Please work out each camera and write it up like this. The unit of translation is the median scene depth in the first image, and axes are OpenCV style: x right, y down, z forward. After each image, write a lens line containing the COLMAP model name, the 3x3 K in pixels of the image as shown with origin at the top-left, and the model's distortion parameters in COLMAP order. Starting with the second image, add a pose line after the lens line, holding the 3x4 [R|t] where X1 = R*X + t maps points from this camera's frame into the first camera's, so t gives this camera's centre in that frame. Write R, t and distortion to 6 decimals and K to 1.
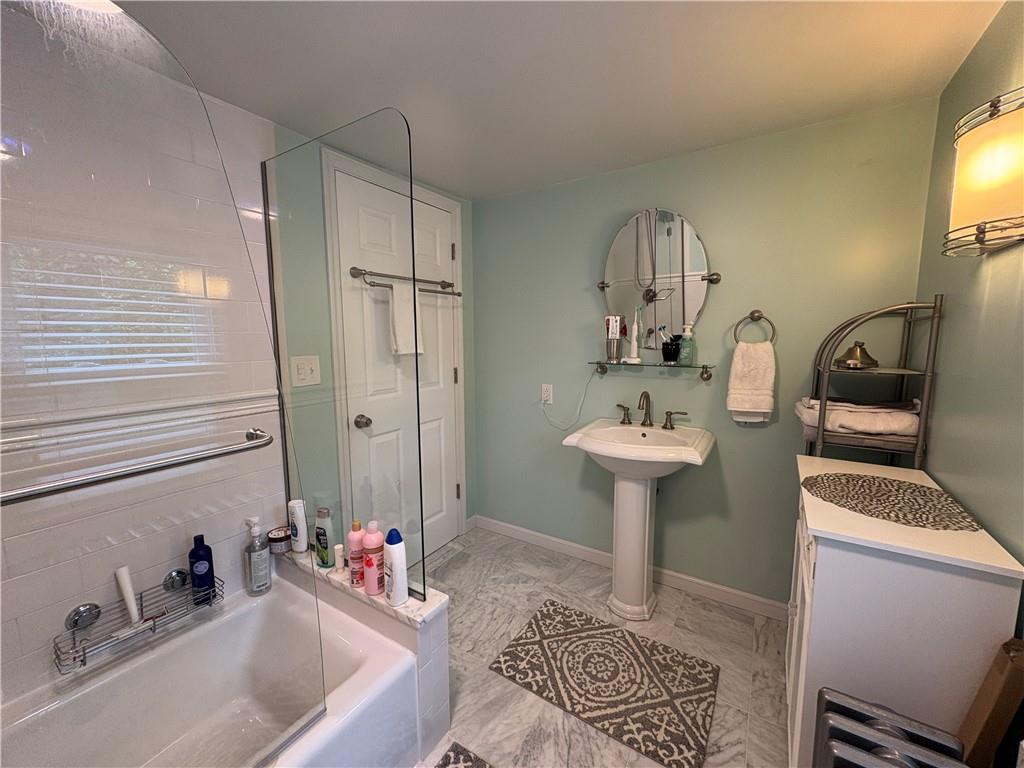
lens RADIAL K [[413.7, 0, 512.0], [0, 413.7, 384.0], [0, 0, 1]] dist [0.020168, 0.000365]
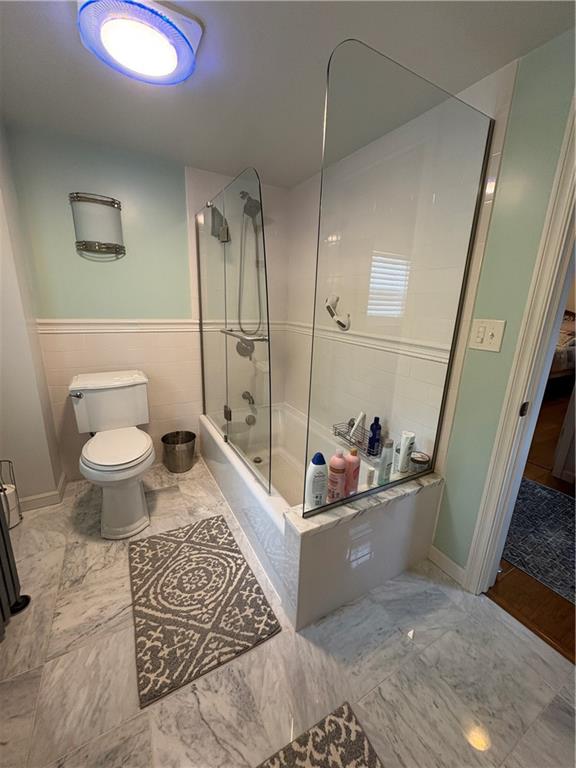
lens RADIAL K [[310.2, 0, 288.0], [0, 310.2, 384.0], [0, 0, 1]] dist [0.020168, 0.000365]
pose [[-0.470486, 0.221169, -0.854241, 0.429929], [-0.138421, 0.937596, 0.318988, -0.110444], [0.871483, 0.268324, -0.410512, 1.059771]]
